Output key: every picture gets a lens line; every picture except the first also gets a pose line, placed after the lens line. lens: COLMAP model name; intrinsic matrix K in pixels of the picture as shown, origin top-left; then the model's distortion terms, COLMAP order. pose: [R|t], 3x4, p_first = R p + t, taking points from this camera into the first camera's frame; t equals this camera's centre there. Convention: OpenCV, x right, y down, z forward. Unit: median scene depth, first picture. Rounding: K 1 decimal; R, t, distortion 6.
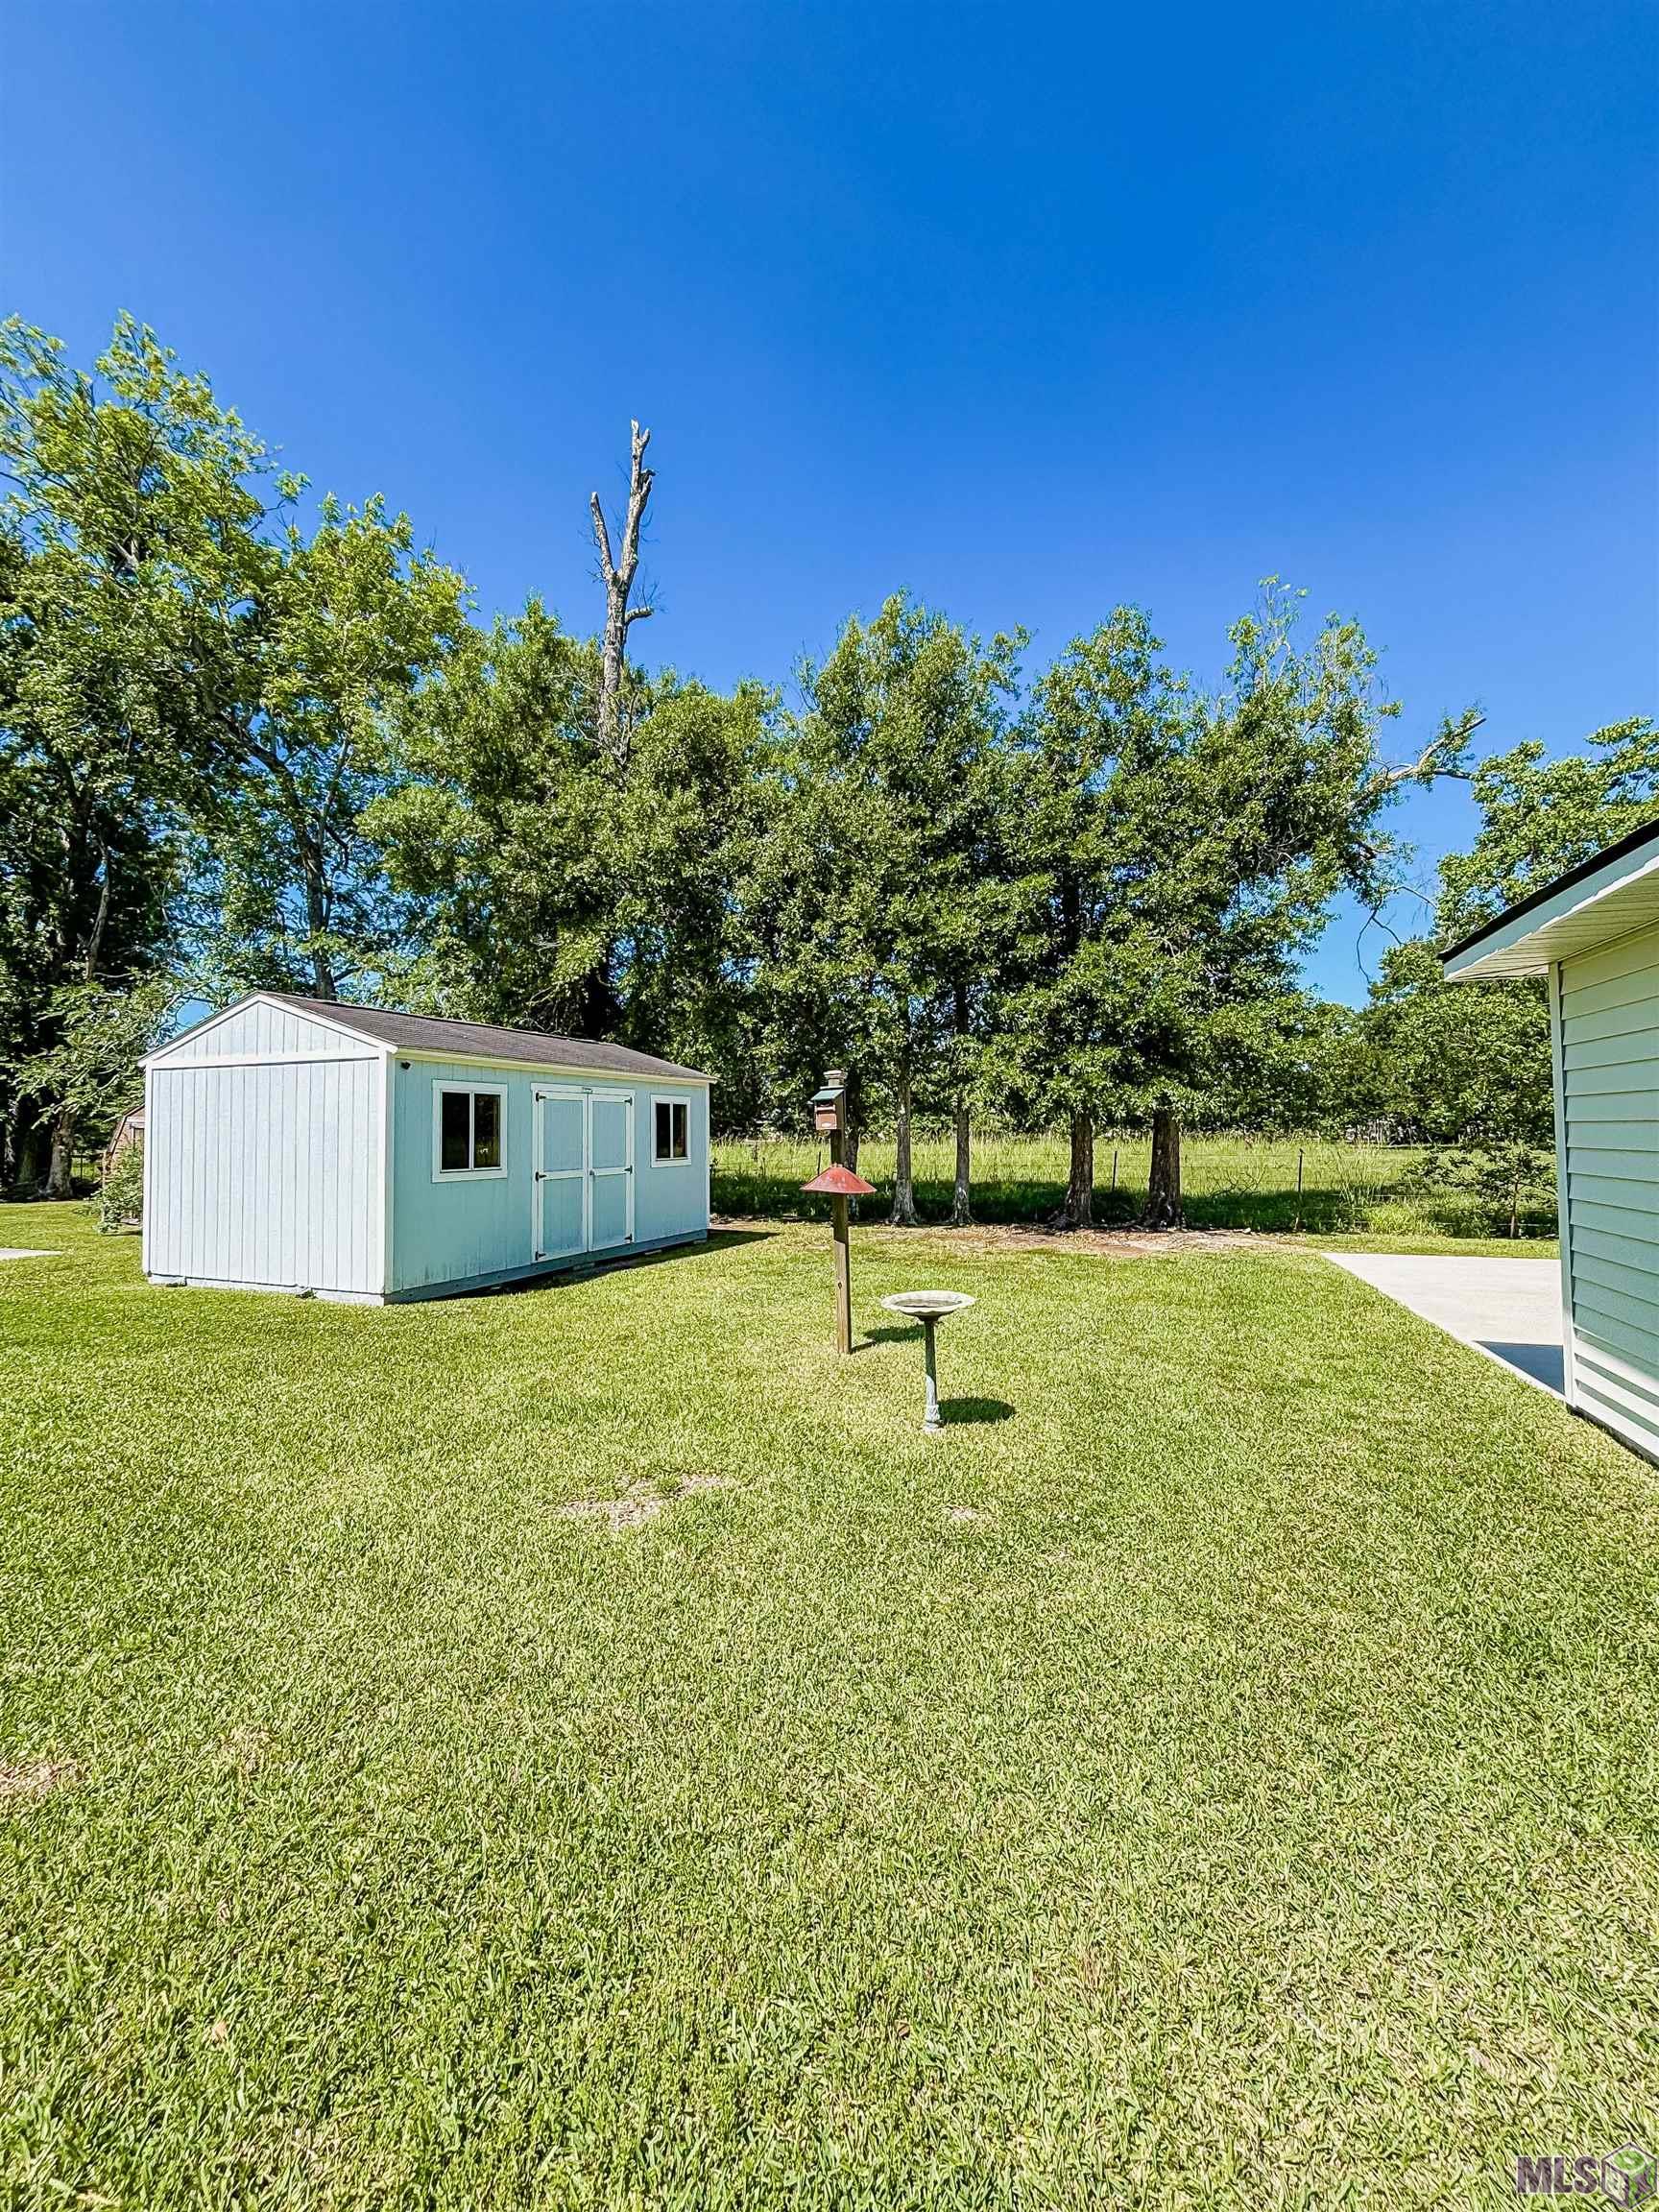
lens RADIAL K [[880.5, 0, 839.3], [0, 880.5, 1106.1], [0, 0, 1]] dist [0.000845, 0.000042]
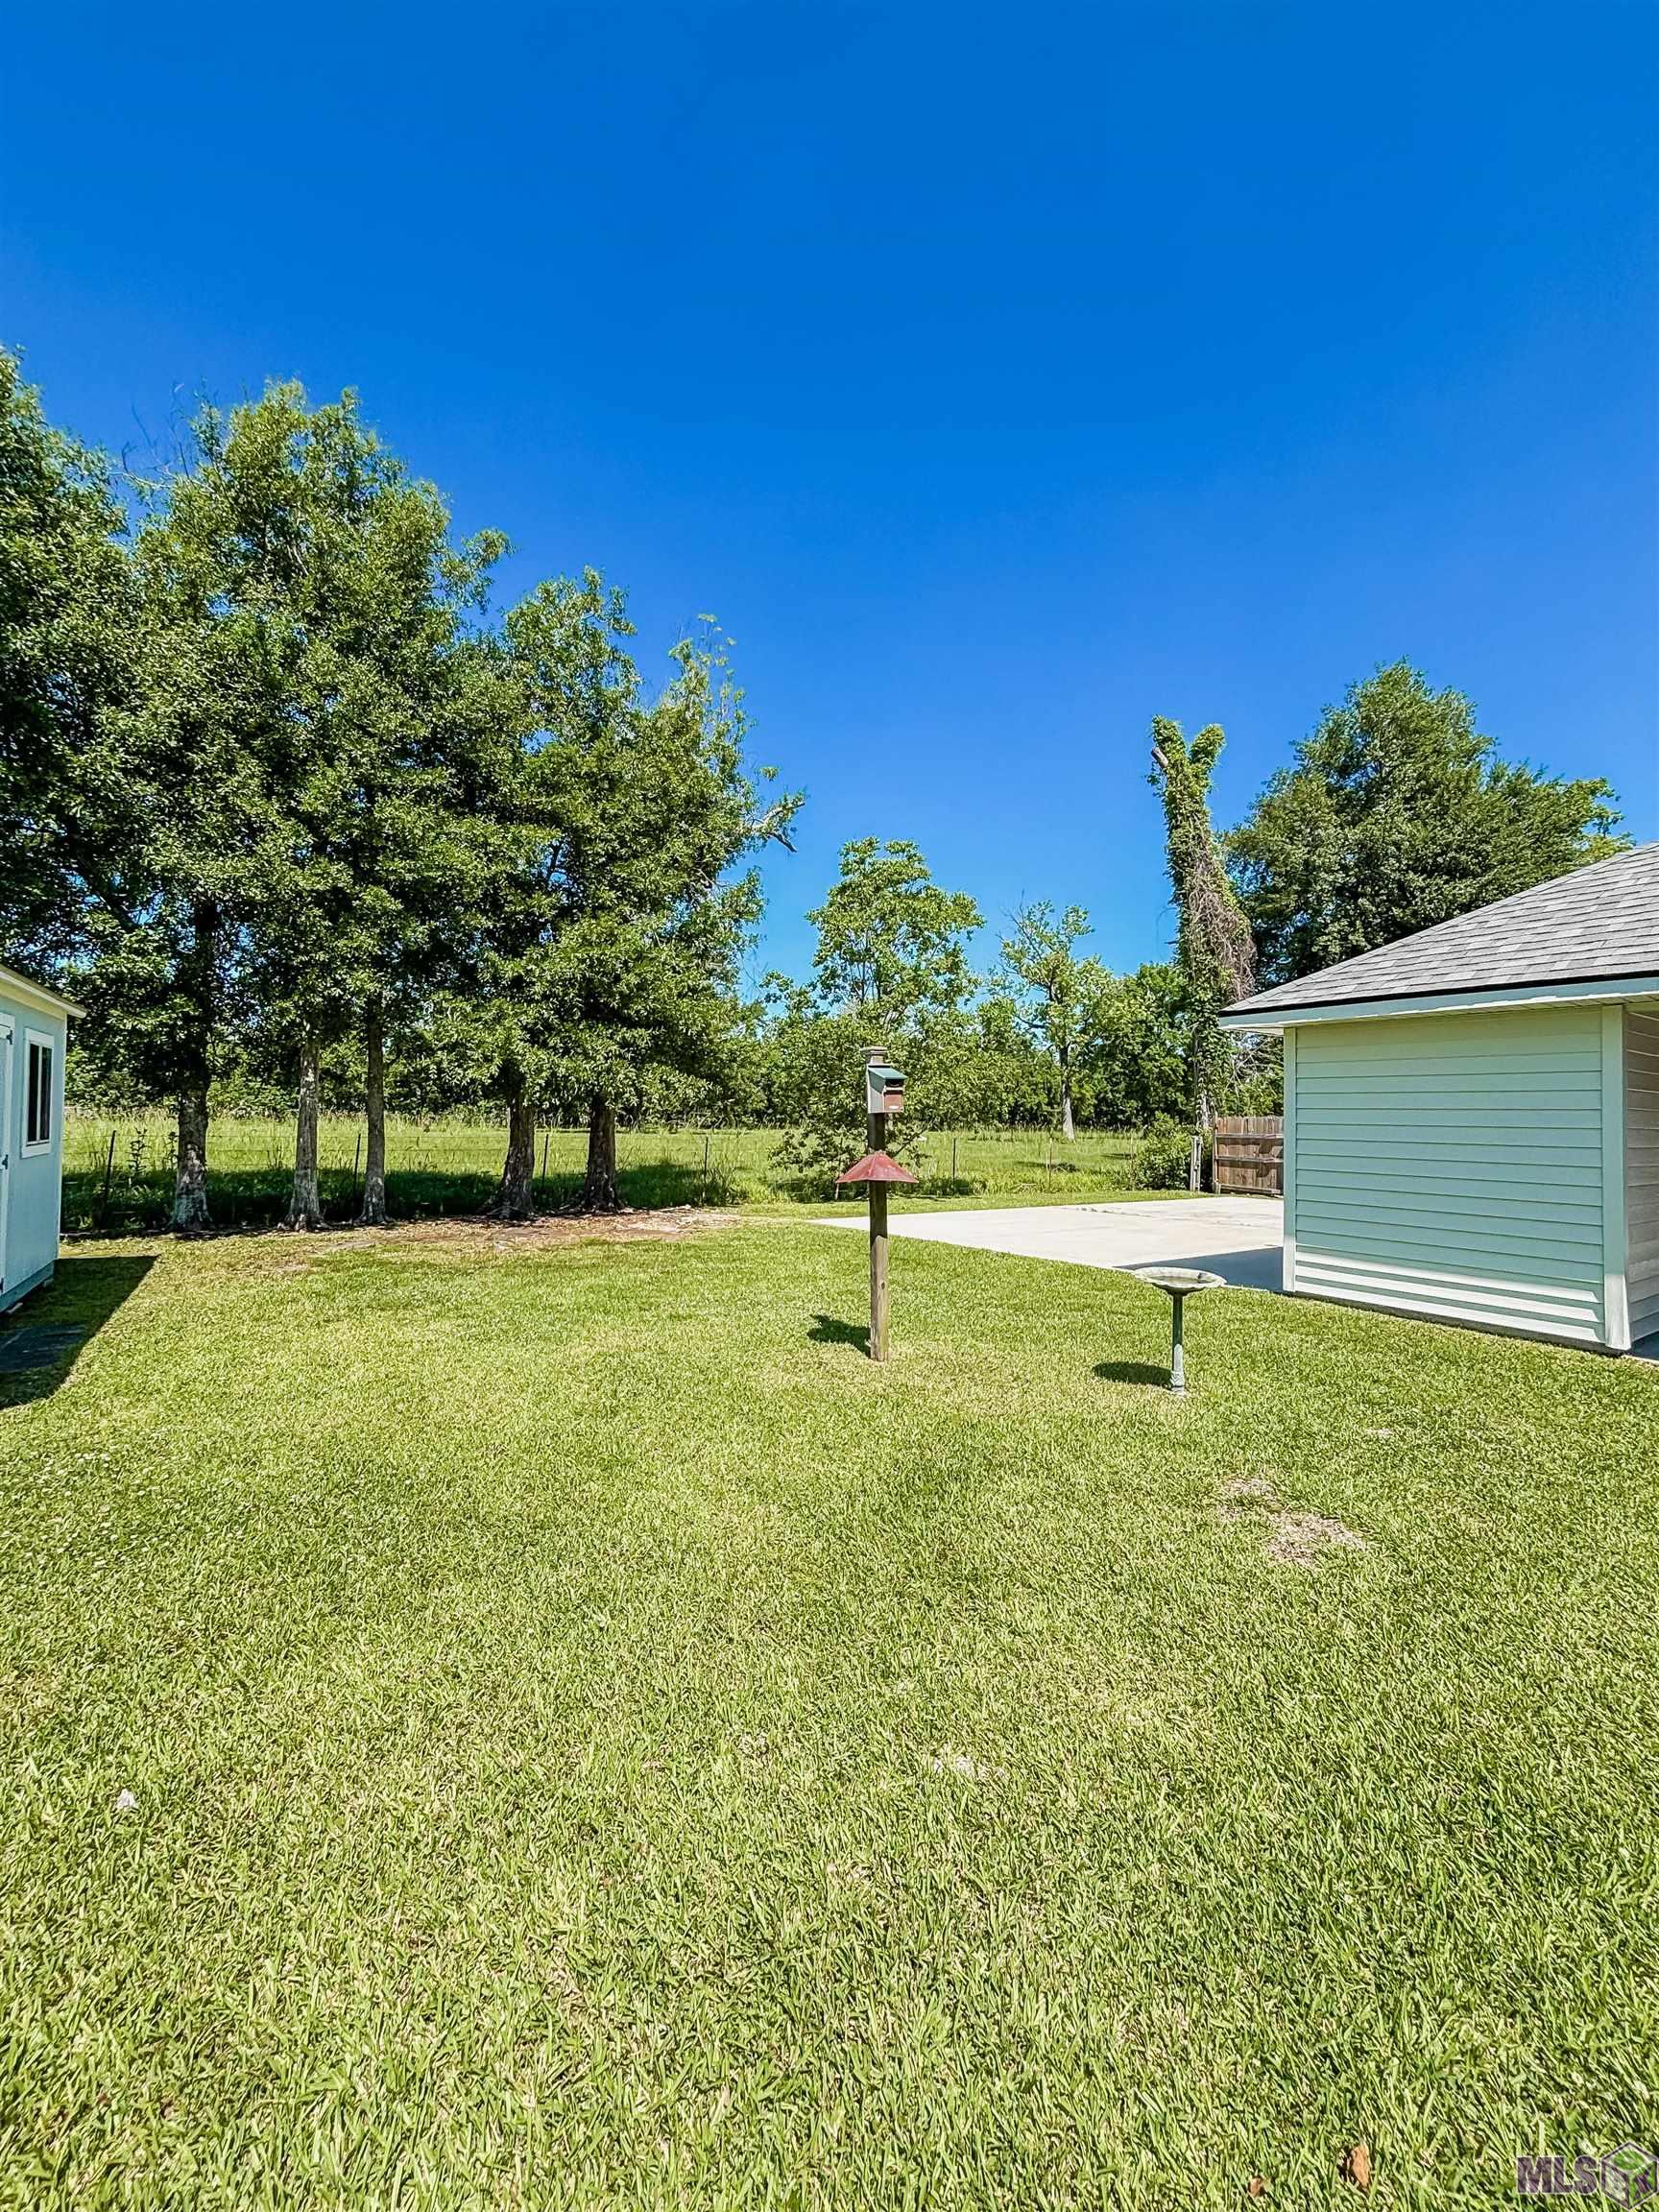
lens RADIAL K [[880.5, 0, 839.3], [0, 880.5, 1106.1], [0, 0, 1]] dist [0.000845, 0.000042]
pose [[0.565084, 0.035518, 0.824268, -0.376529], [-0.052791, 0.998582, -0.006838, 0.014678], [-0.823343, -0.039650, 0.566158, 0.263055]]
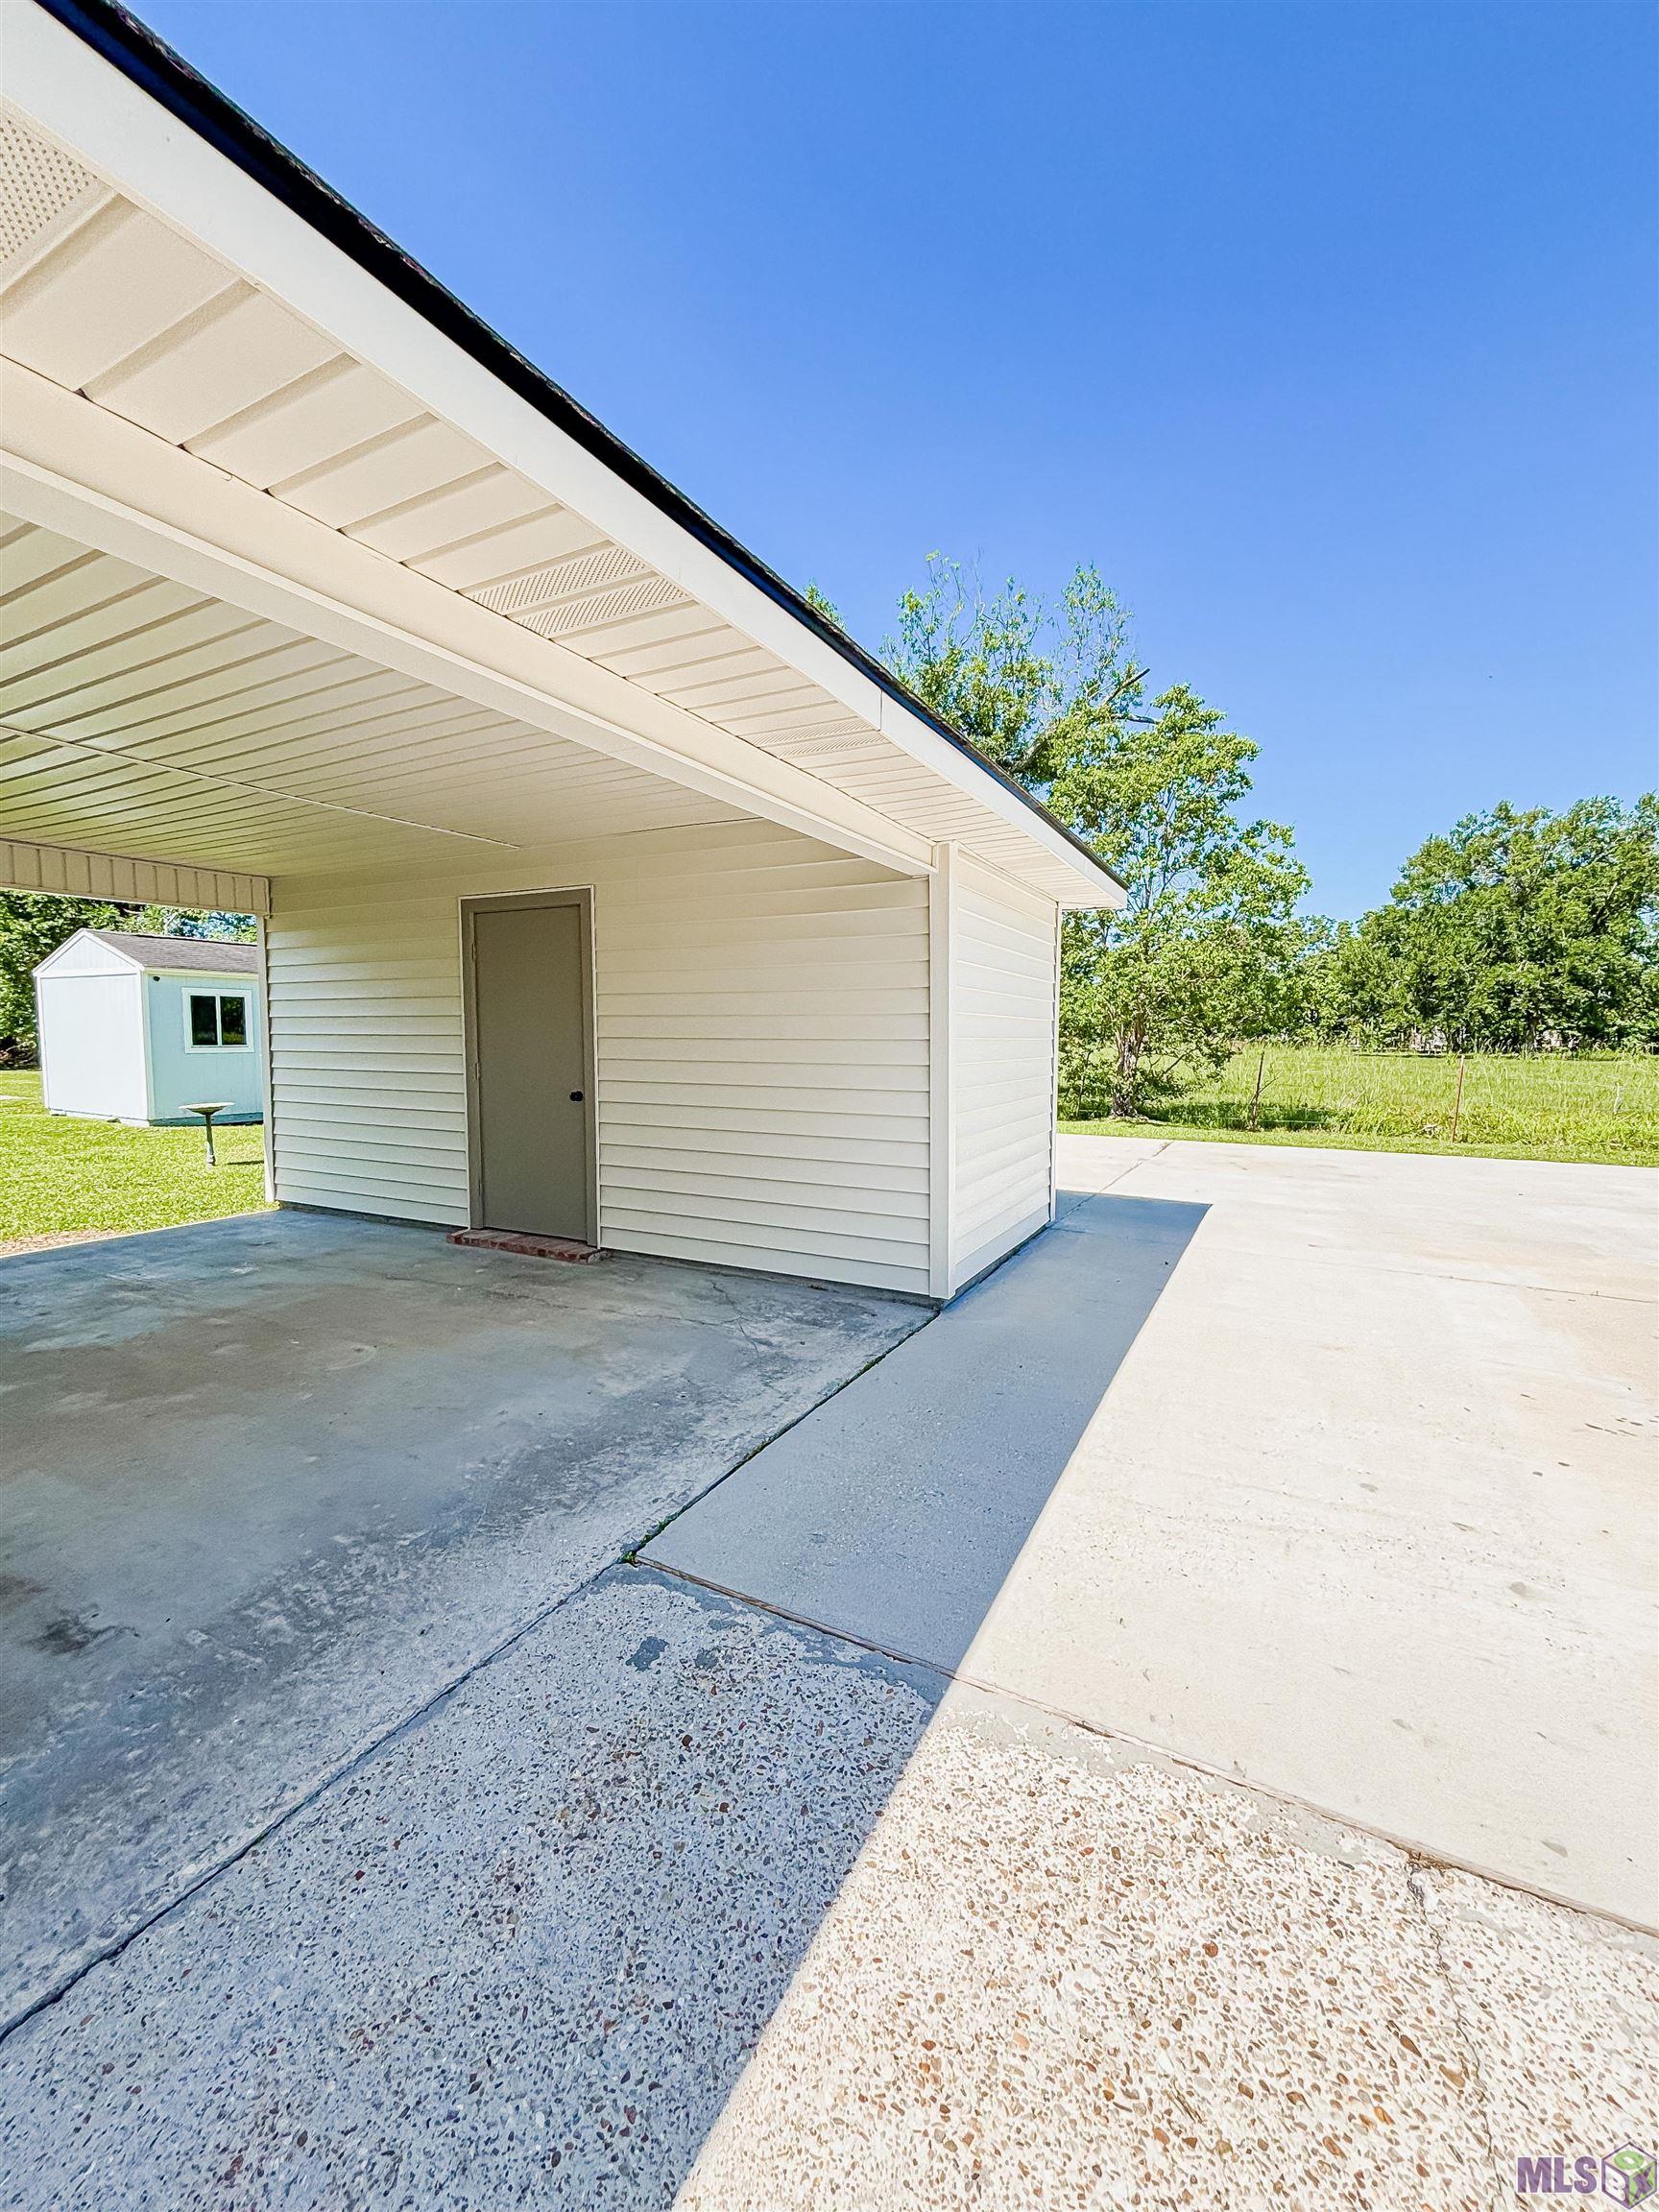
lens RADIAL K [[894.9, 0, 829.5], [0, 894.9, 1106.0], [0, 0, 1]] dist [-0.007975, -0.000229]
pose [[0.991699, 0.026450, -0.125830, 0.621509], [-0.011166, 0.992632, 0.120652, -0.017199], [0.128094, -0.118246, 0.984688, -0.302354]]
